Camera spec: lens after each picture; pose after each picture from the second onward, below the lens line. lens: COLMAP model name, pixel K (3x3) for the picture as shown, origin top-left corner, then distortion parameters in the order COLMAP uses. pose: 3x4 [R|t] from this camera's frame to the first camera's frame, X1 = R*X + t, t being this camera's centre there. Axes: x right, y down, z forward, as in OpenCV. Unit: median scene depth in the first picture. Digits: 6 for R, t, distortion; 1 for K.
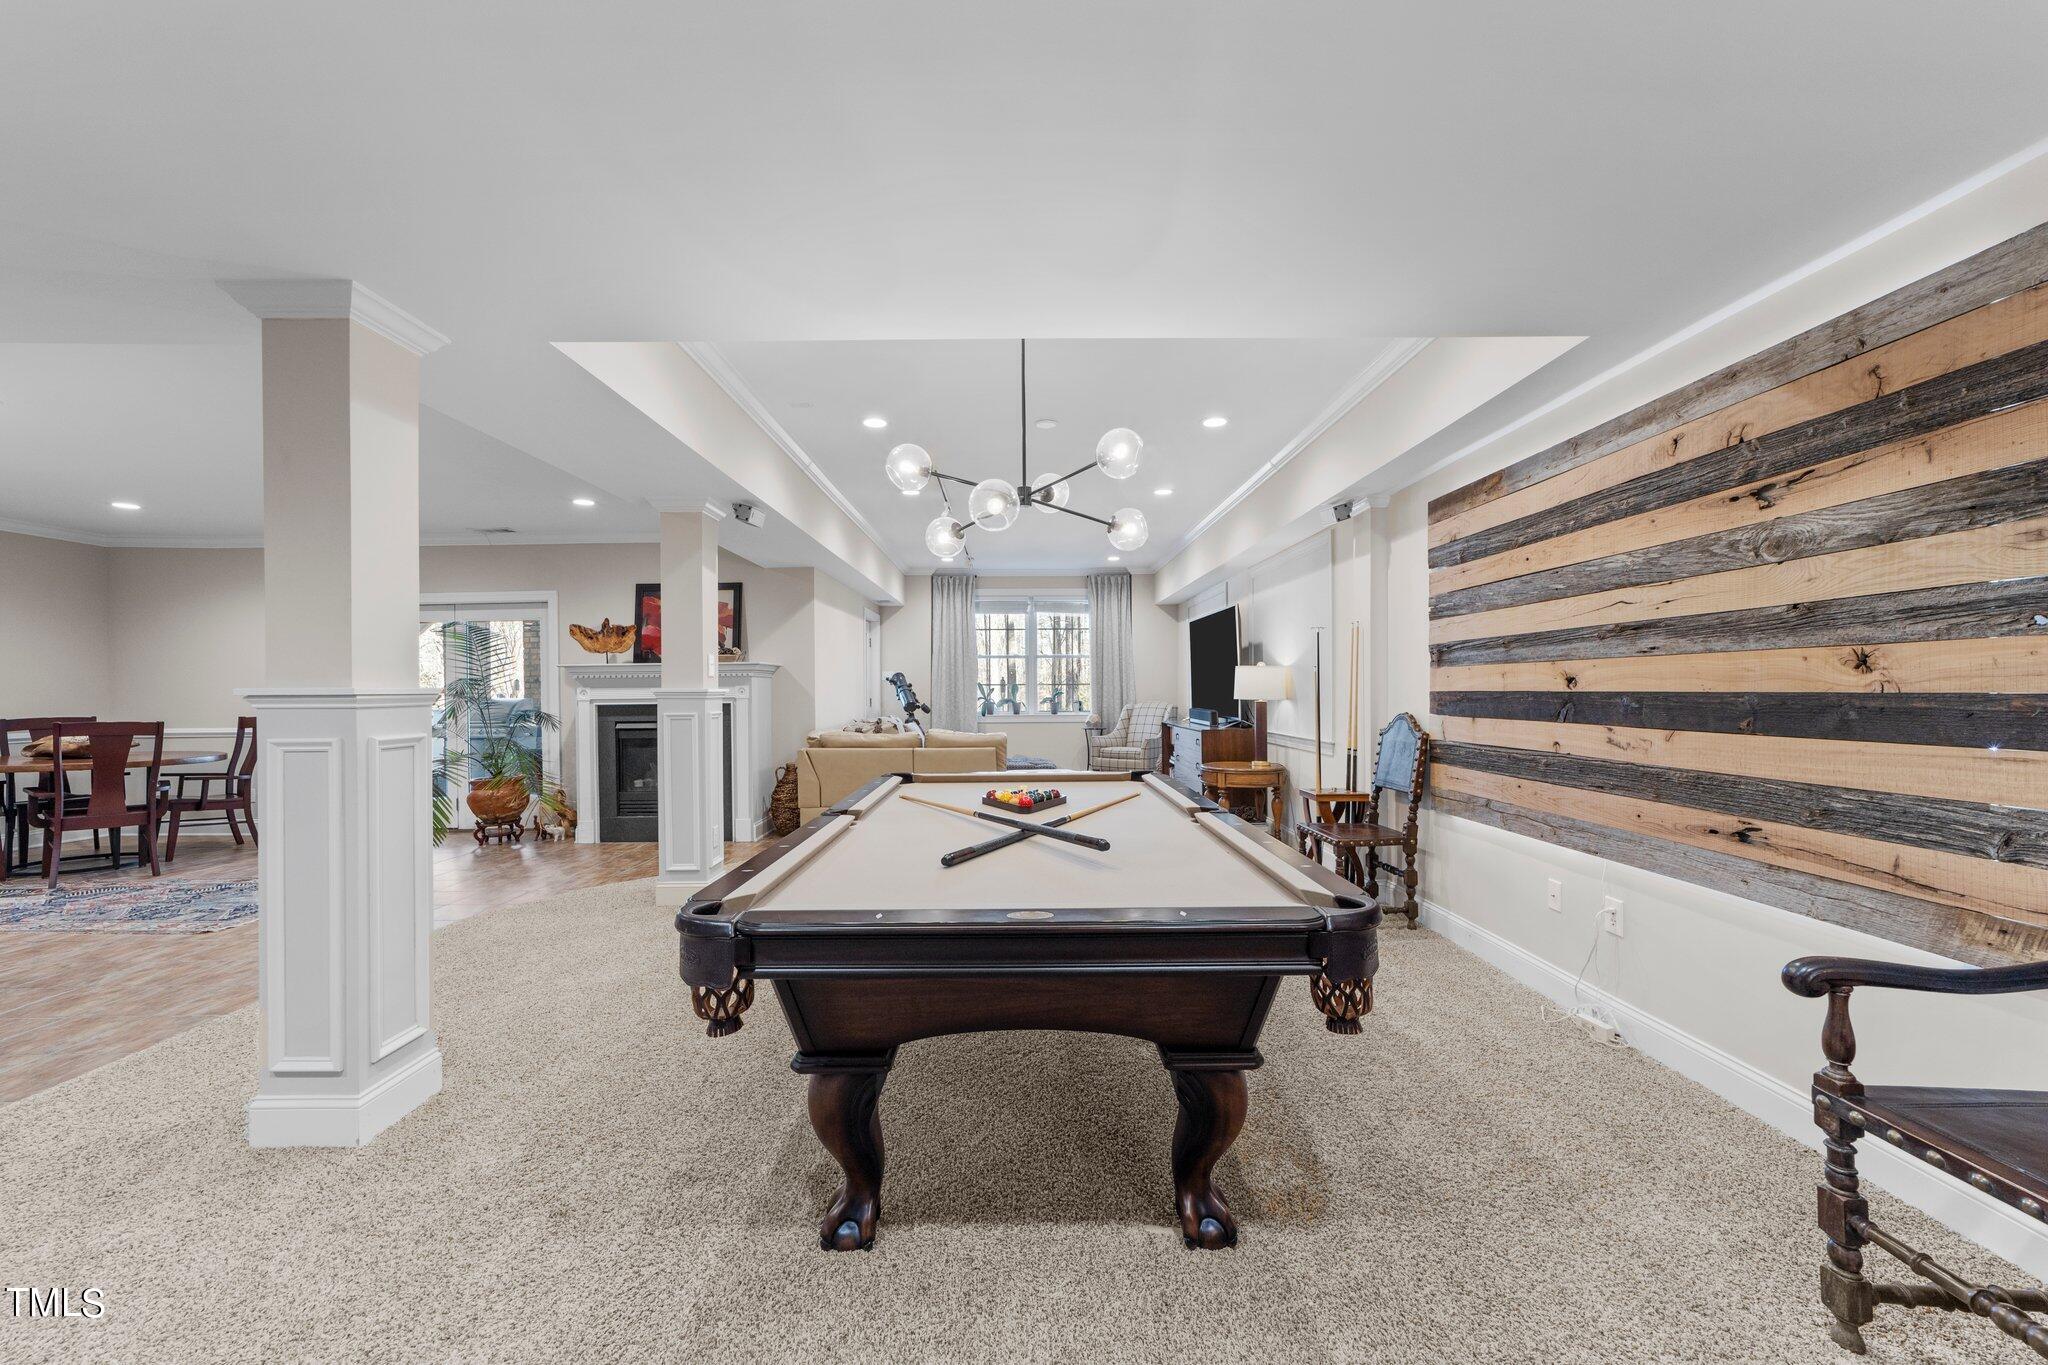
lens RADIAL K [[782.1, 0, 1022.8], [0, 782.1, 687.9], [0, 0, 1]] dist [-0.012457, 0.007434]
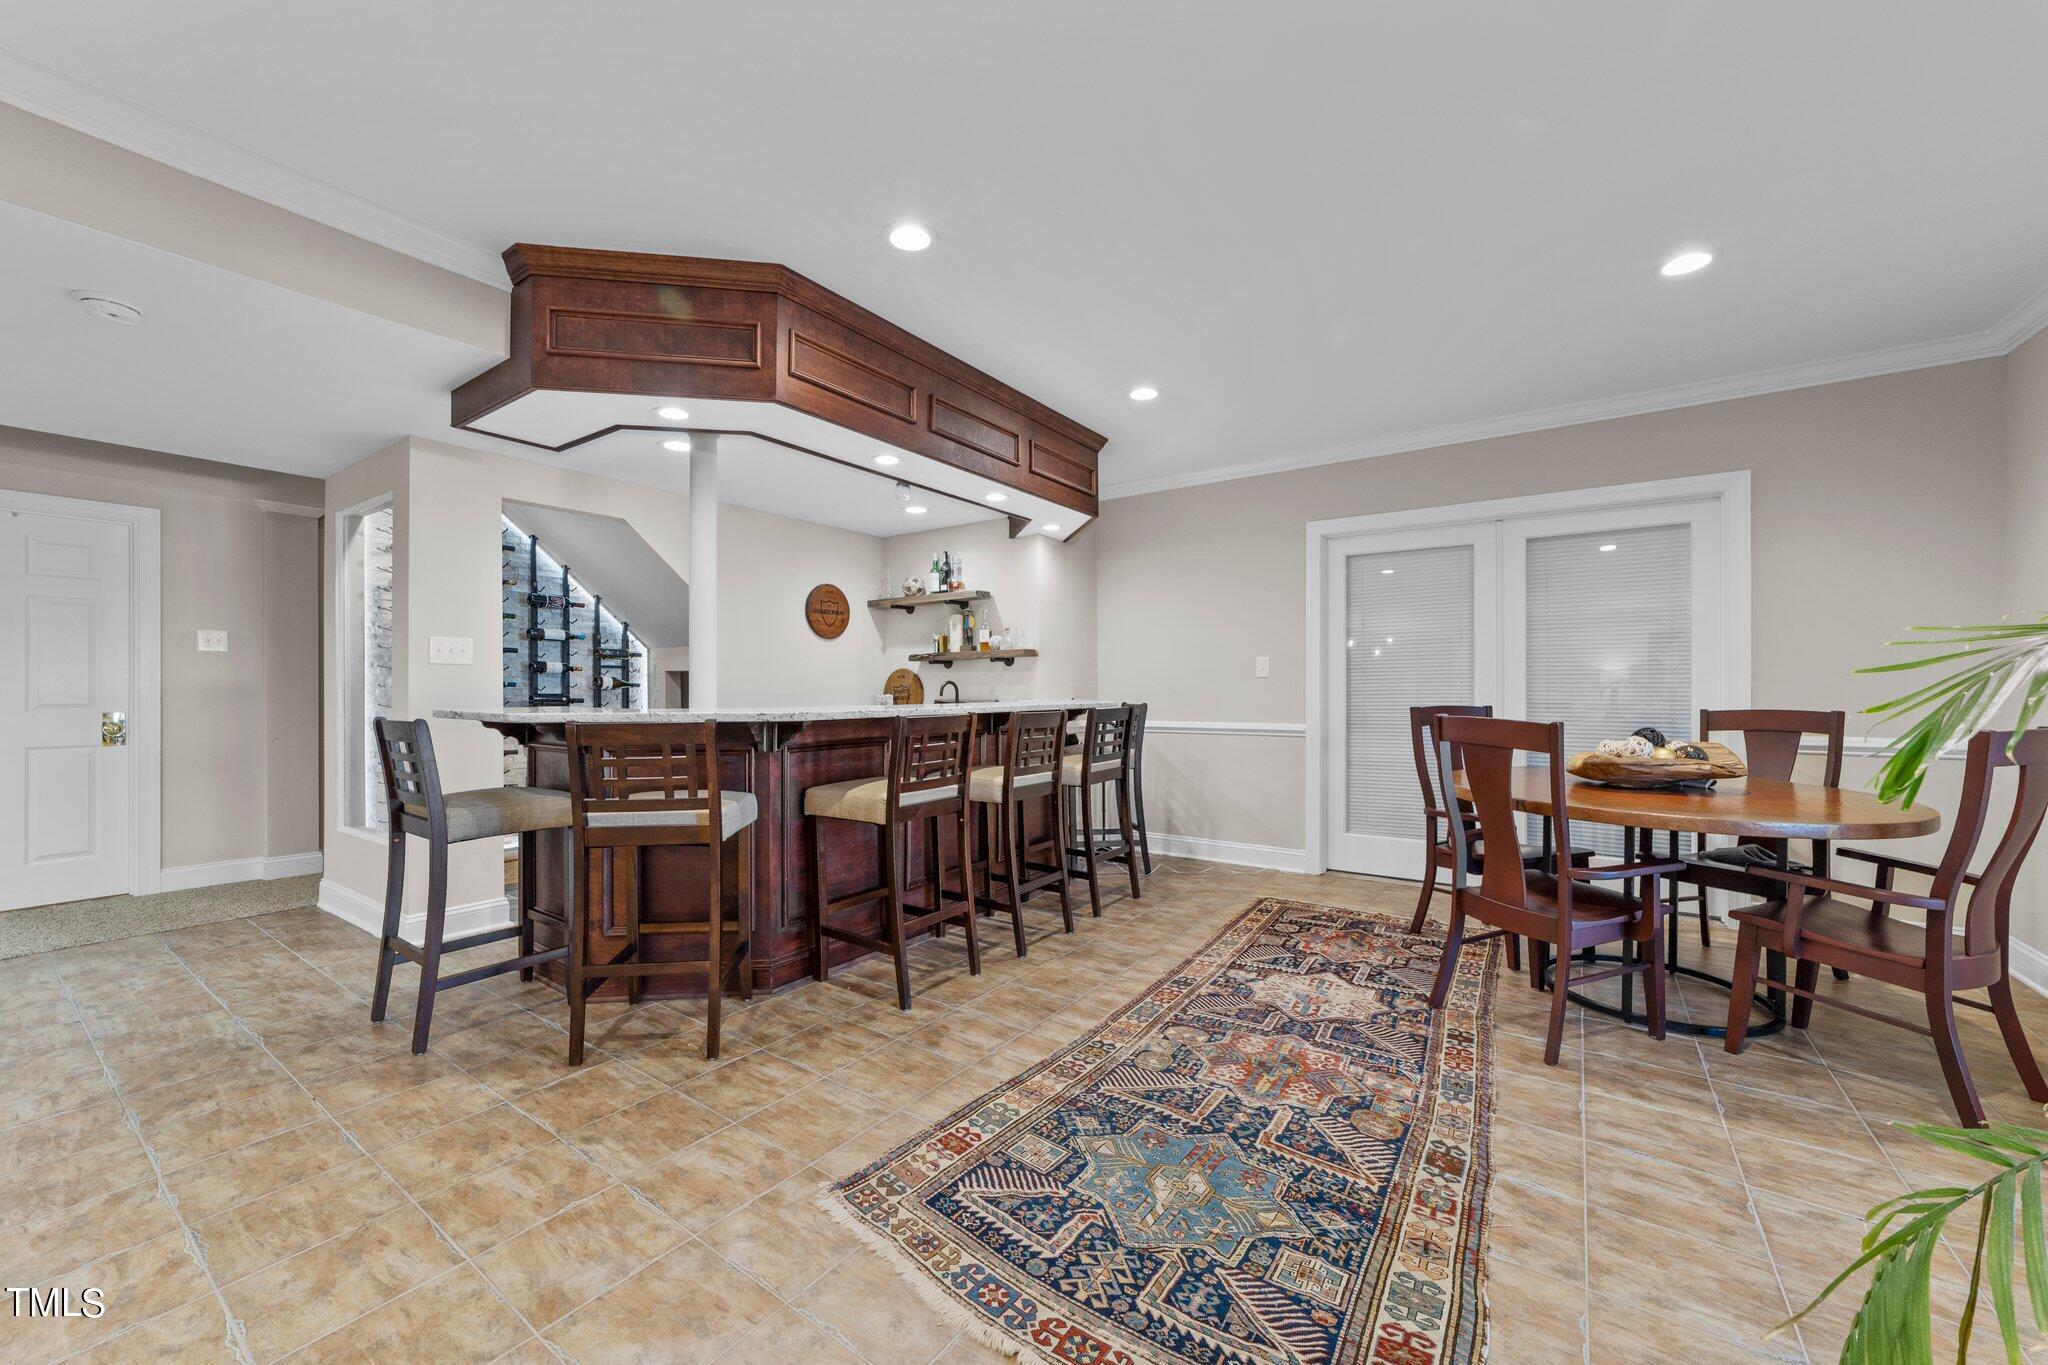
lens RADIAL K [[782.1, 0, 1022.8], [0, 782.1, 687.9], [0, 0, 1]] dist [-0.012457, 0.007434]
pose [[-0.580016, 0.010738, -0.814534, -0.467688], [0.008318, 0.999939, 0.007259, 0.015169], [0.814562, -0.002565, -0.580070, 0.839114]]
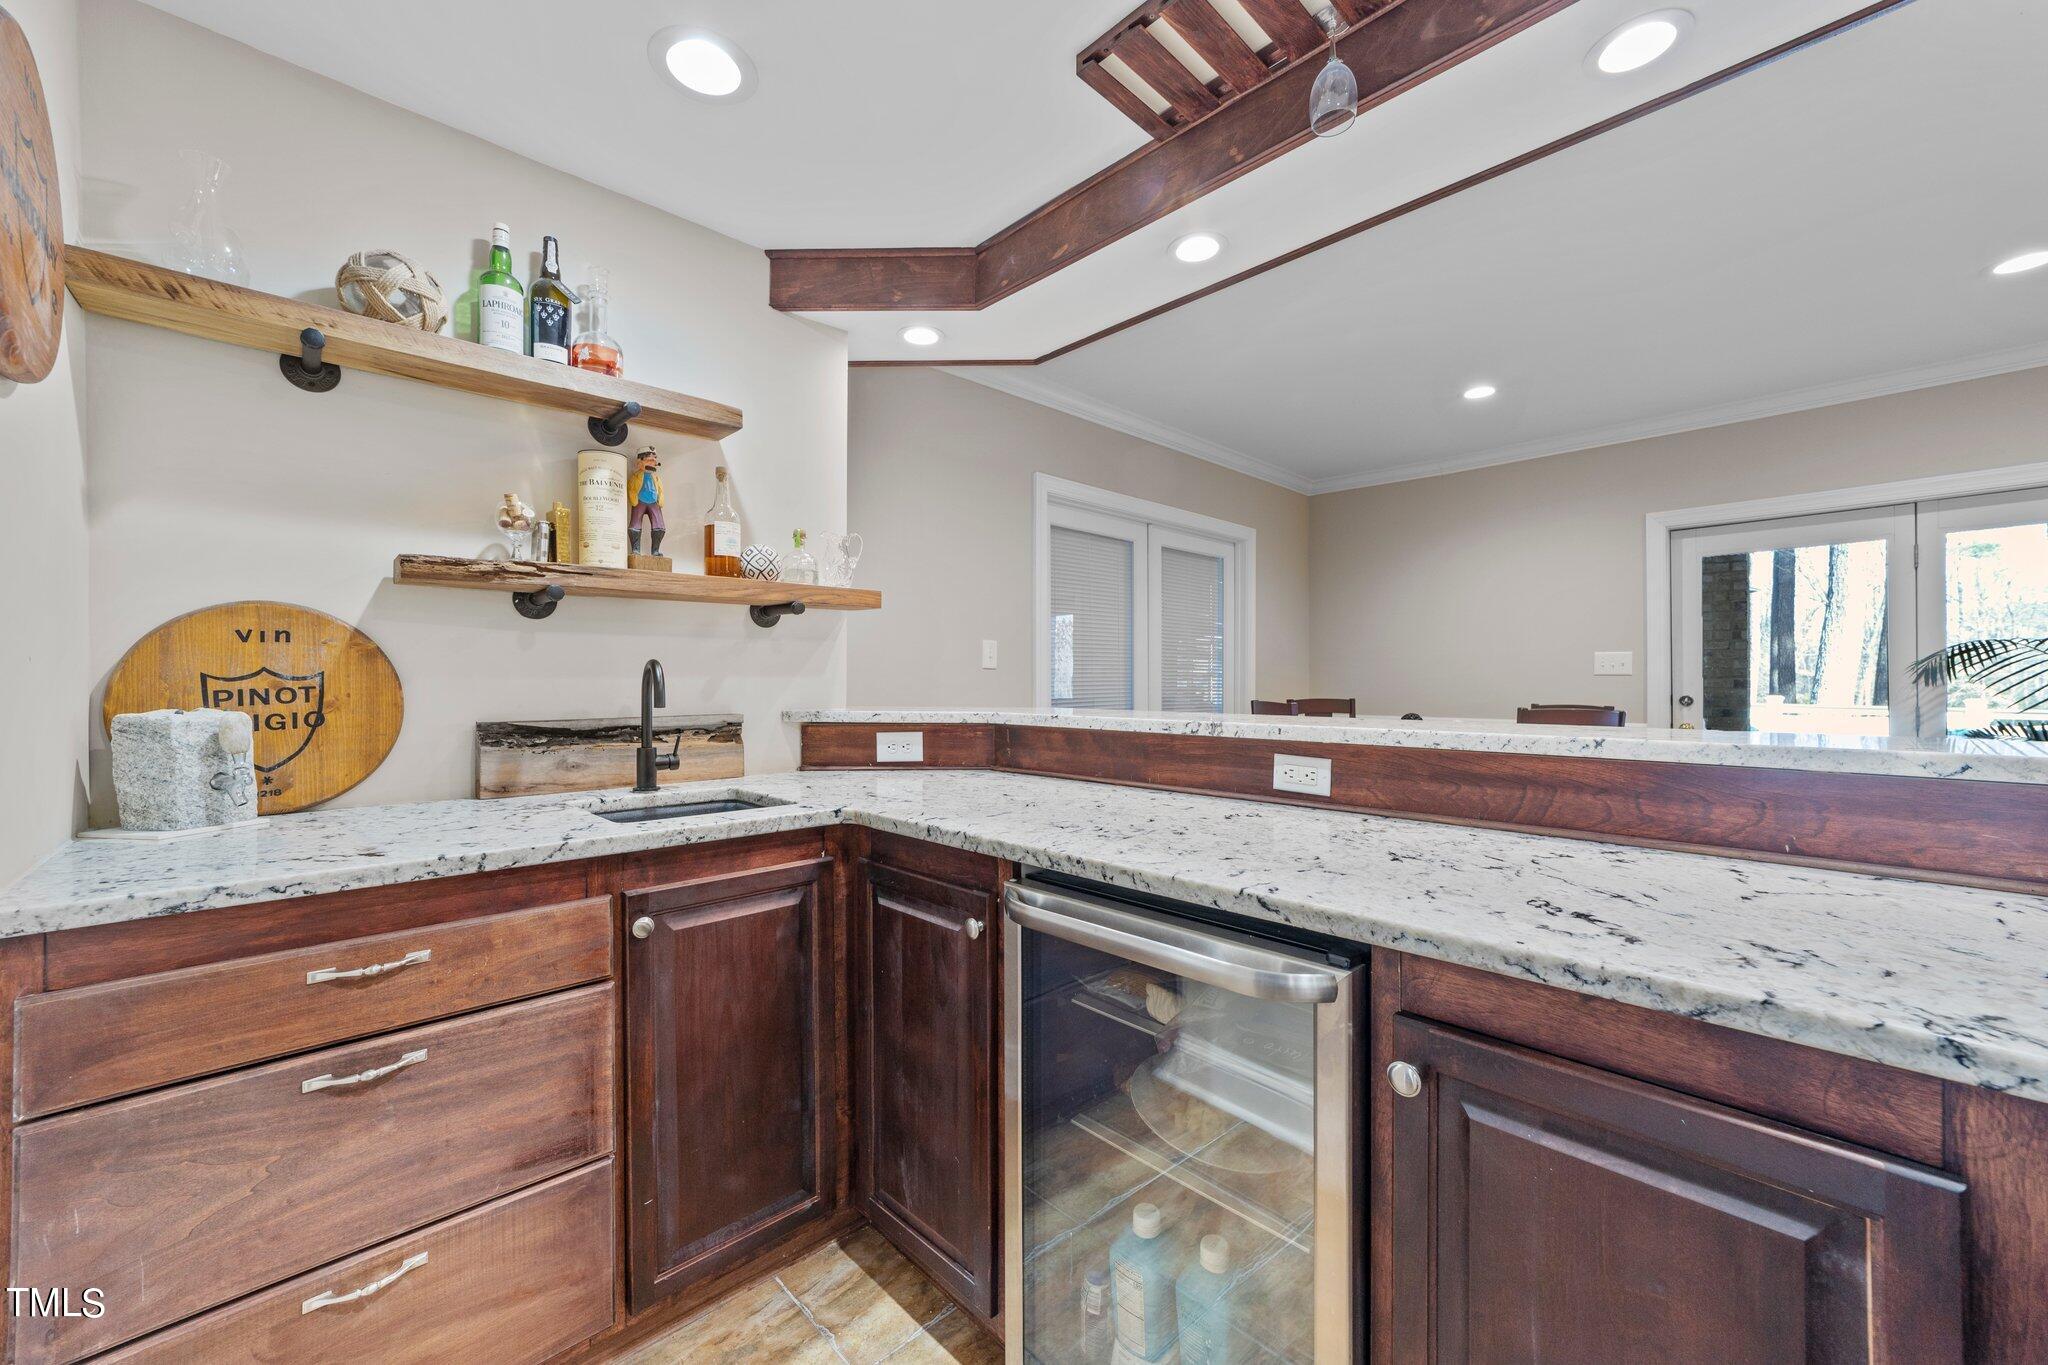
lens RADIAL K [[784.5, 0, 1024.0], [0, 784.5, 682.5], [0, 0, 1]] dist [-0.016251, 0.007481]
pose [[0.689360, 0.009255, -0.724360, -0.822131], [-0.007290, 0.999956, 0.005839, 0.018729], [0.724382, 0.001255, 0.689397, 0.205487]]
